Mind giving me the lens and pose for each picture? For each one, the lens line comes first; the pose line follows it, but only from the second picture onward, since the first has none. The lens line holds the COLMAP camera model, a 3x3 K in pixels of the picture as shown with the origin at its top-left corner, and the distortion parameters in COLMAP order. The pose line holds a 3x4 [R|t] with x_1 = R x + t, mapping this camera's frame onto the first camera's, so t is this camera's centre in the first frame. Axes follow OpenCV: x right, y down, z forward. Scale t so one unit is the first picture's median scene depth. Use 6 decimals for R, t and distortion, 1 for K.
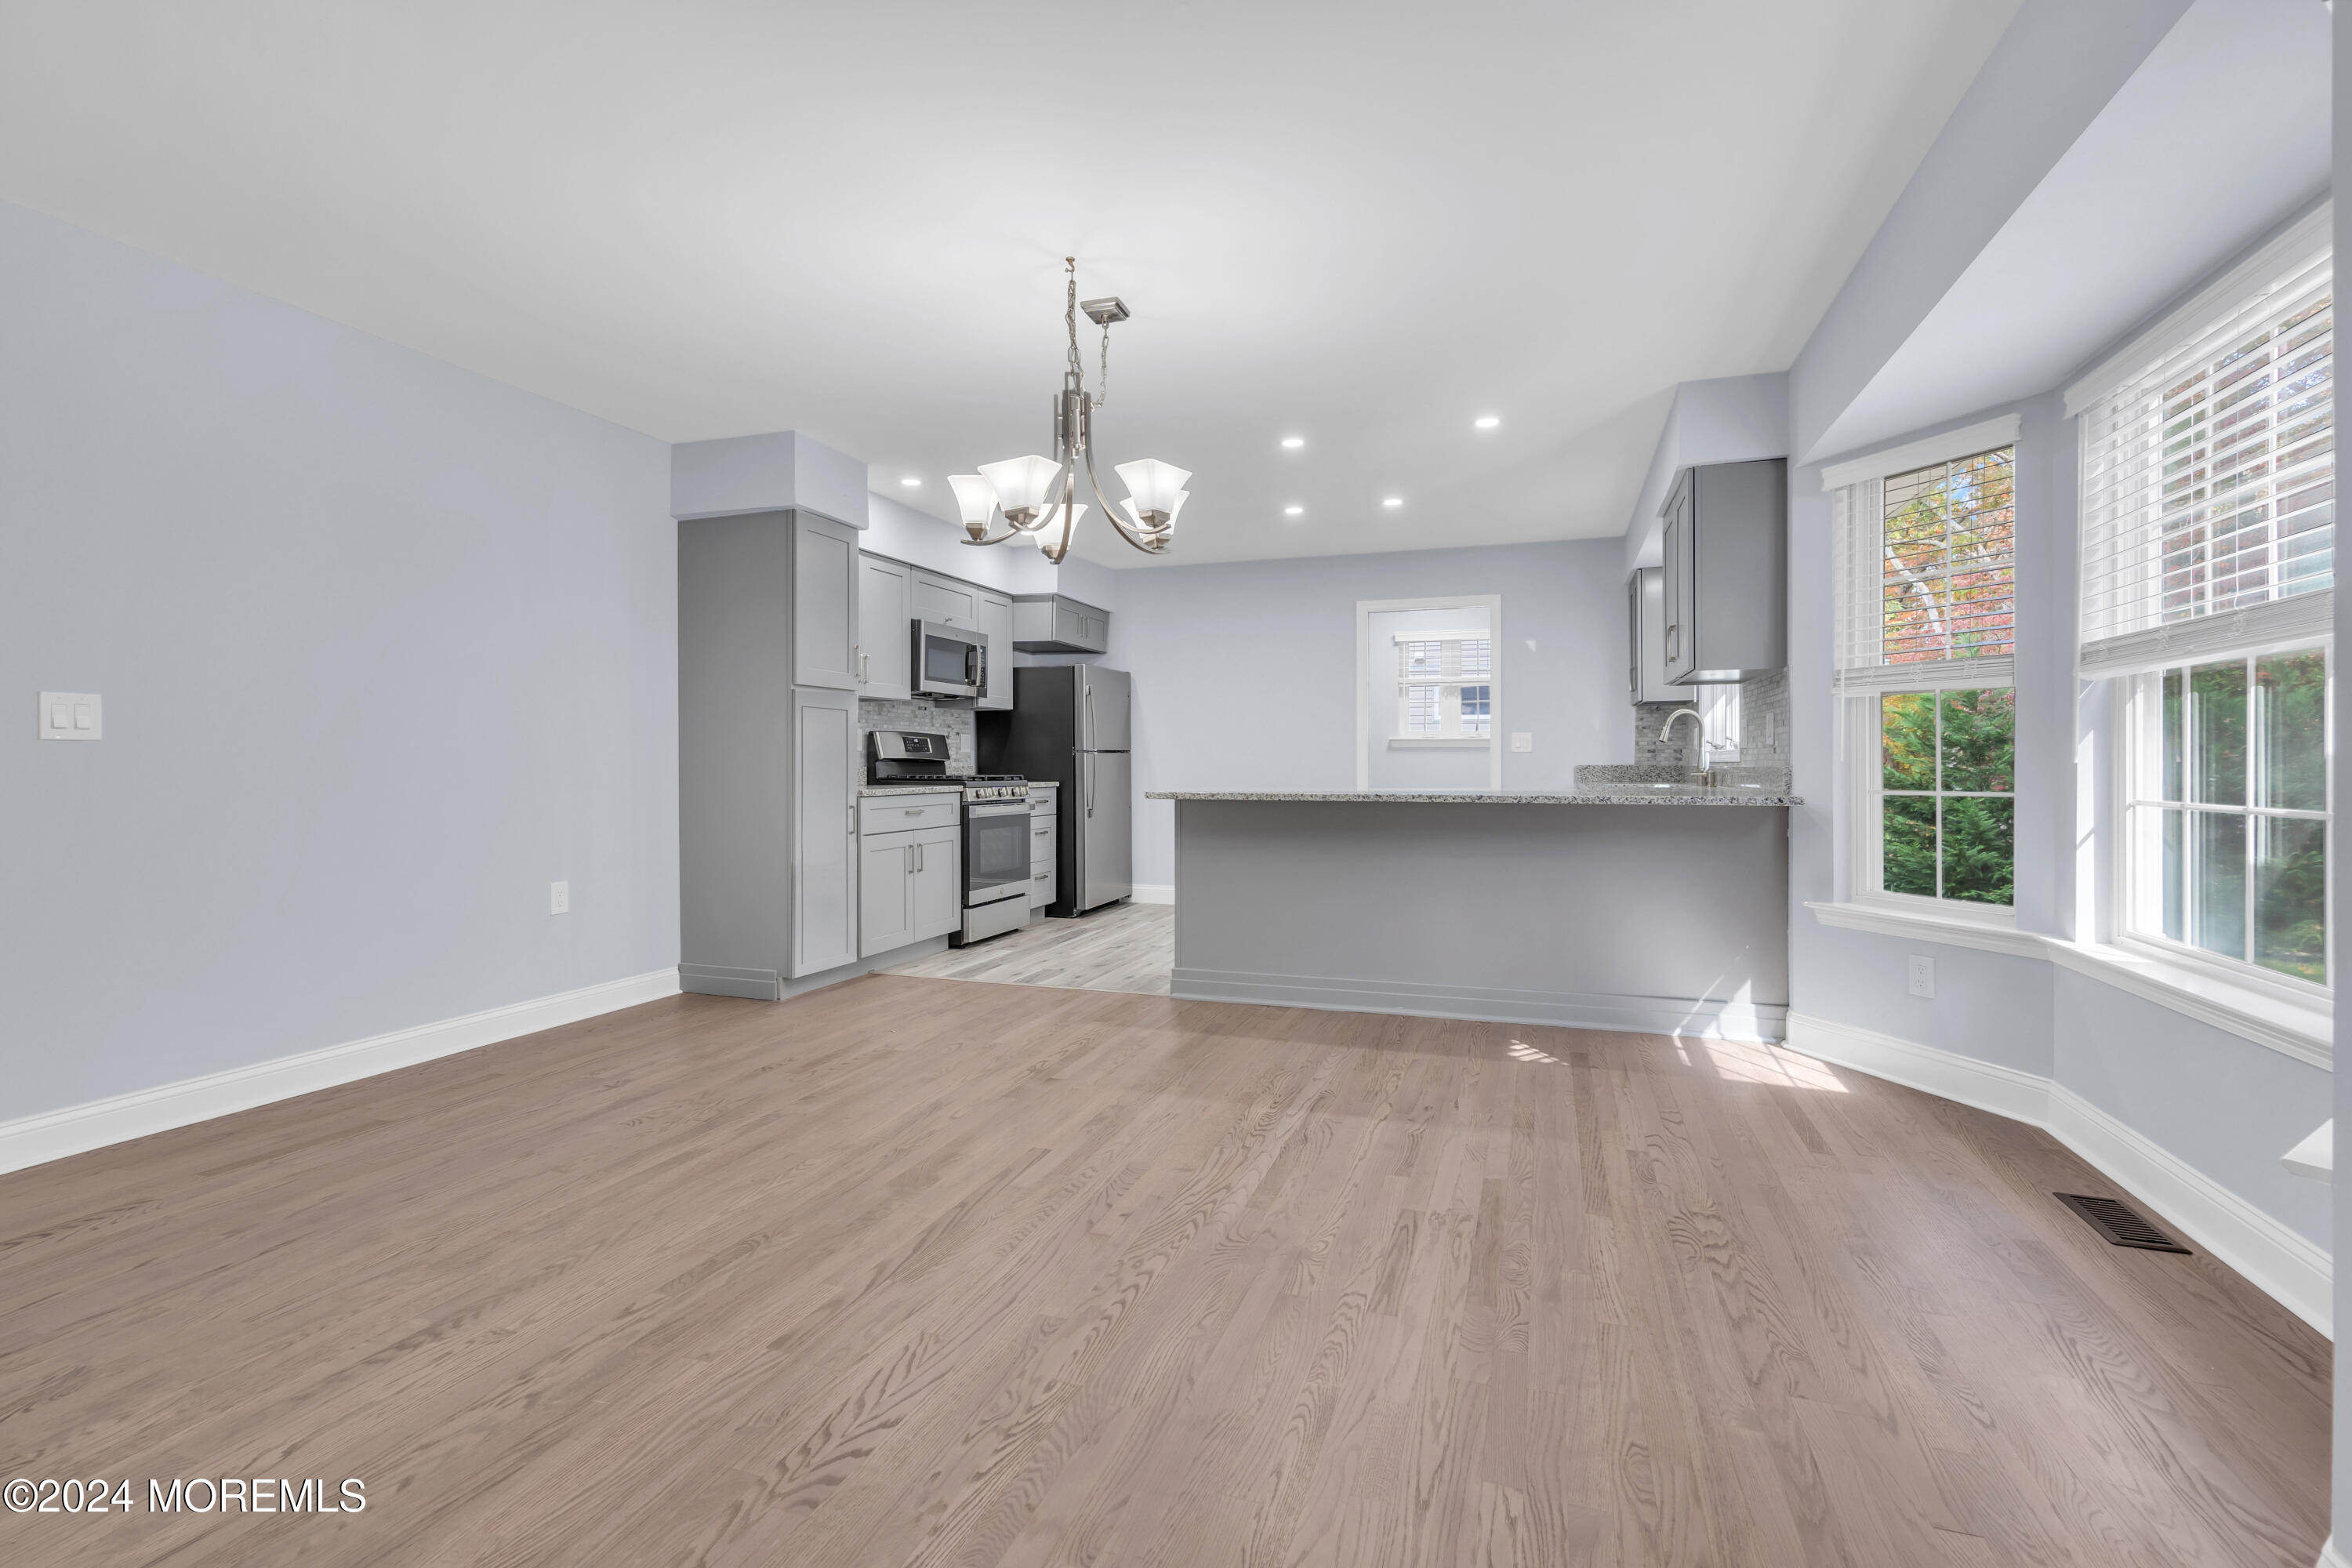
lens RADIAL K [[1066.3, 0, 1170.3], [0, 1066.3, 777.1], [0, 0, 1]] dist [-0.000149, 0.000083]
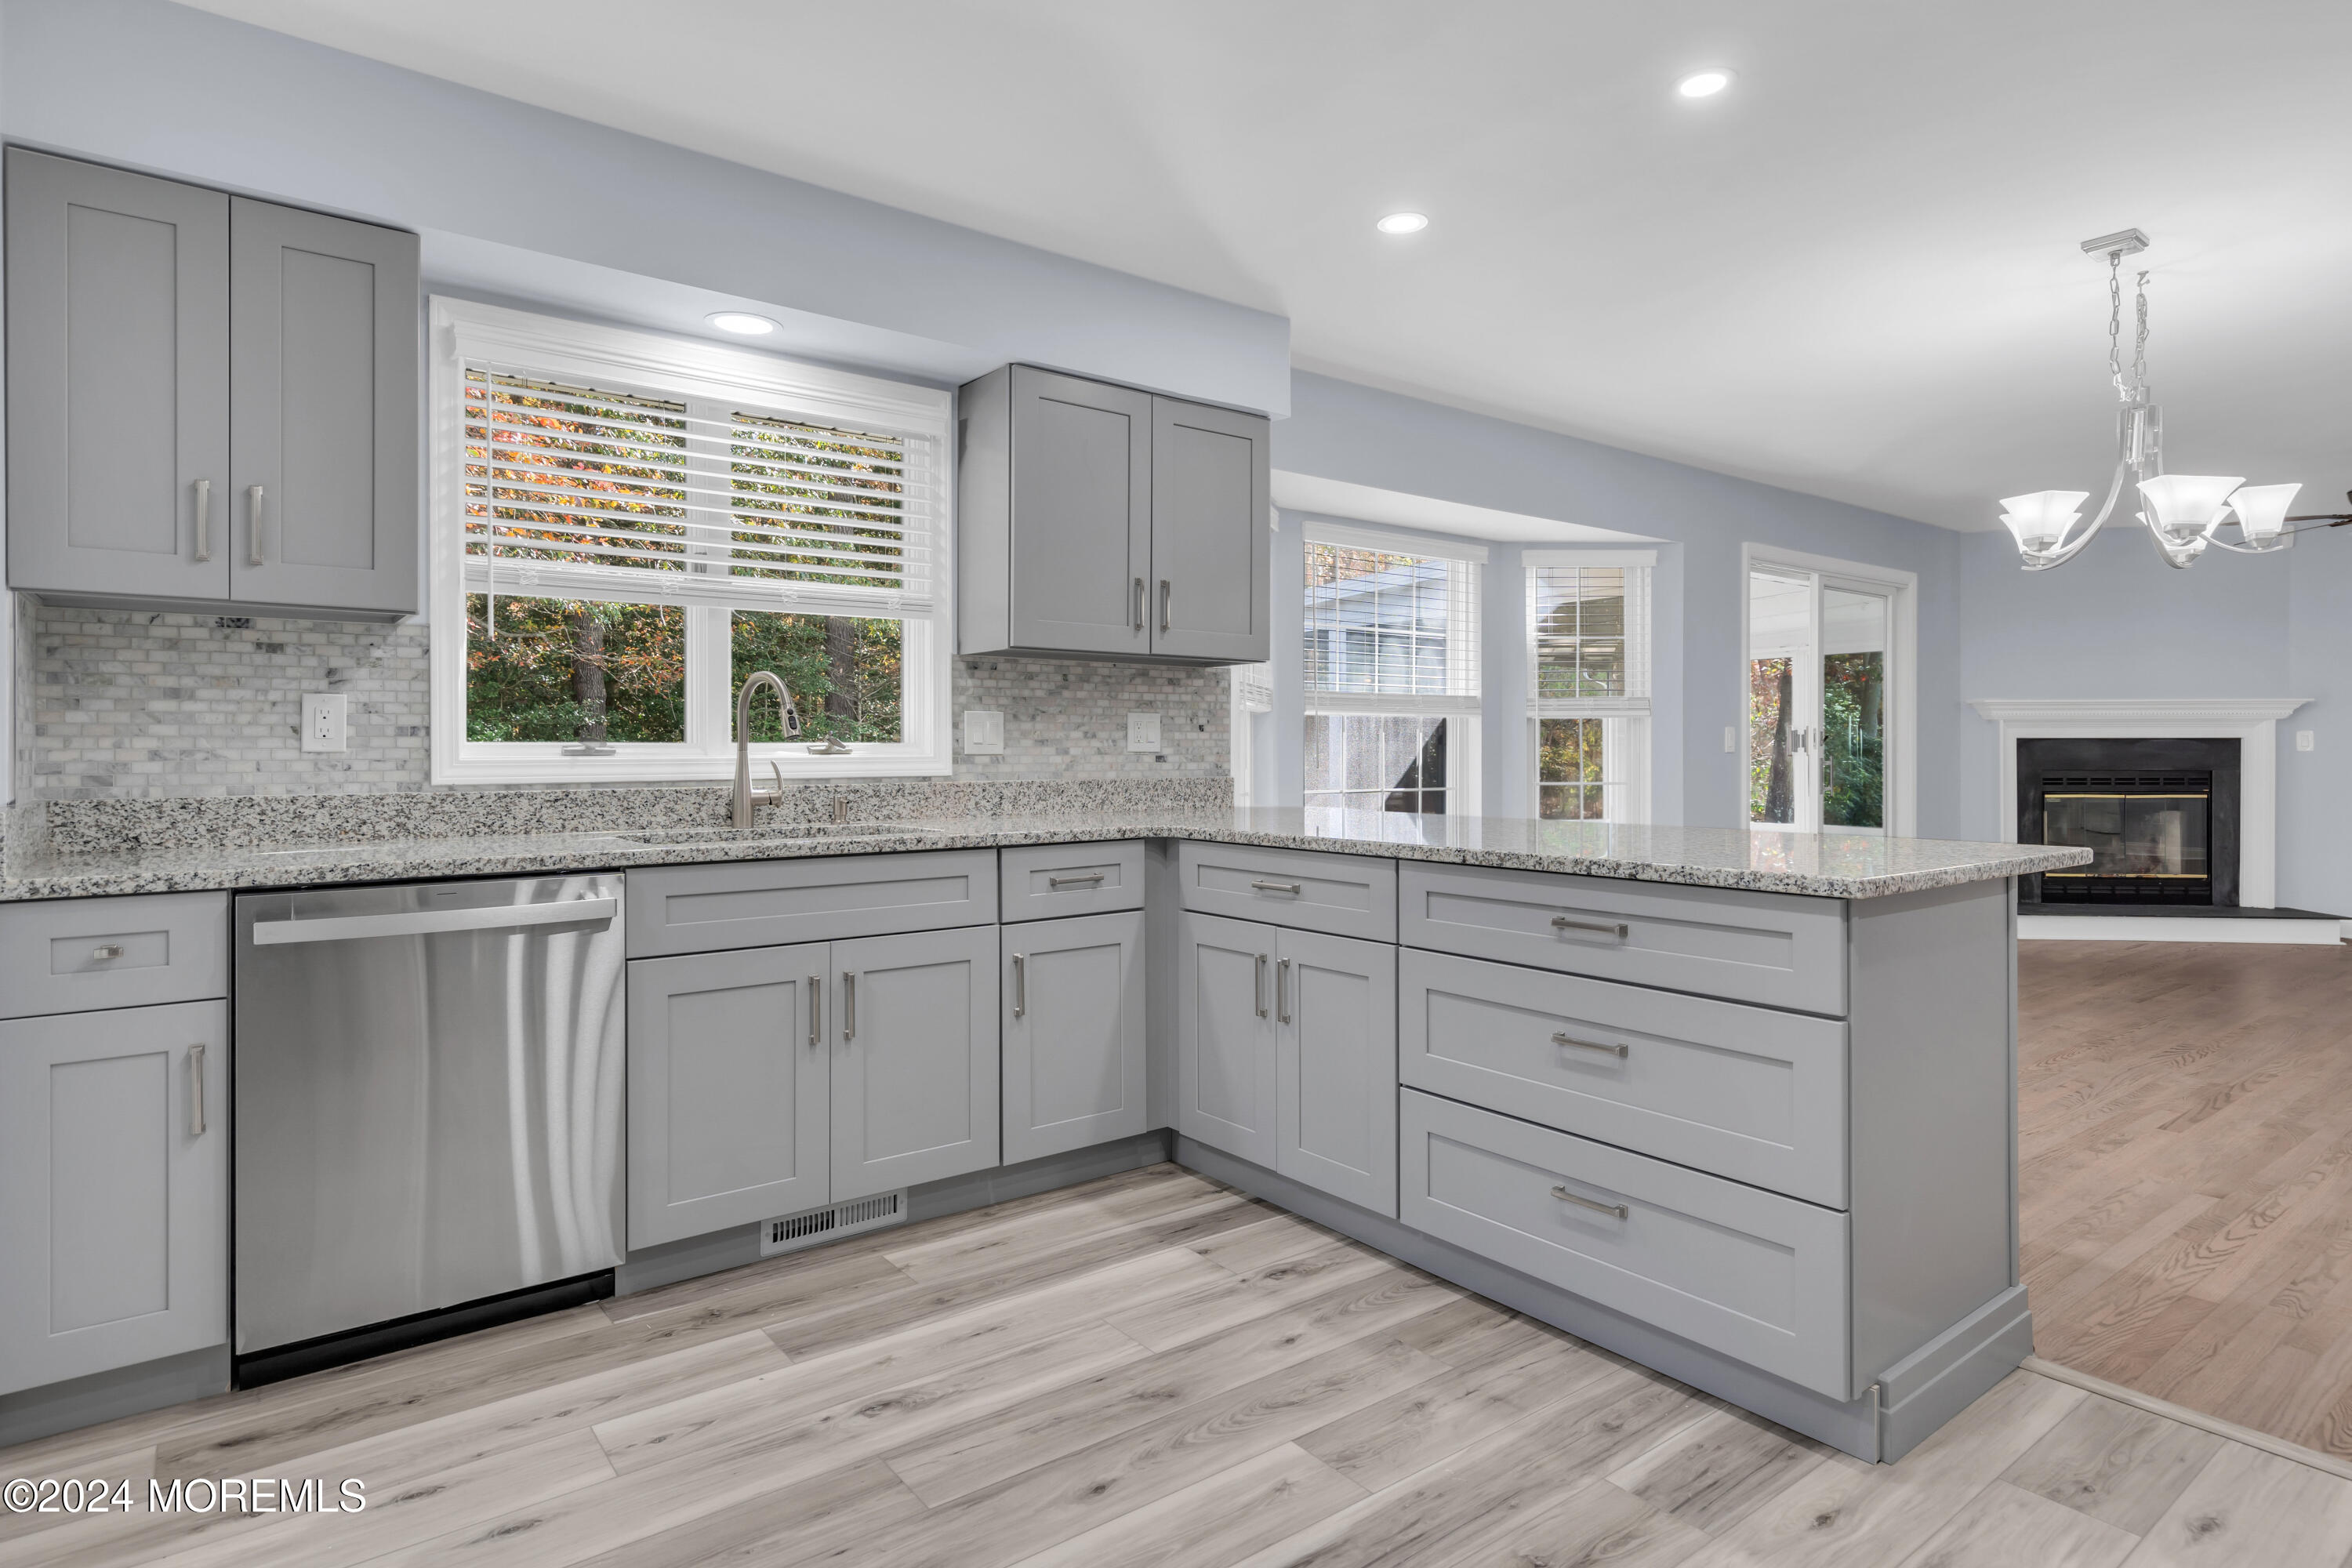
lens RADIAL K [[1259.1, 0, 1180.9], [0, 1259.1, 750.5], [0, 0, 1]] dist [0.005392, 0.001046]
pose [[-0.836030, 0.002574, 0.548677, 0.008731], [0.010974, 0.999867, 0.012031, -0.045301], [-0.548574, 0.016080, -0.835948, 1.907314]]
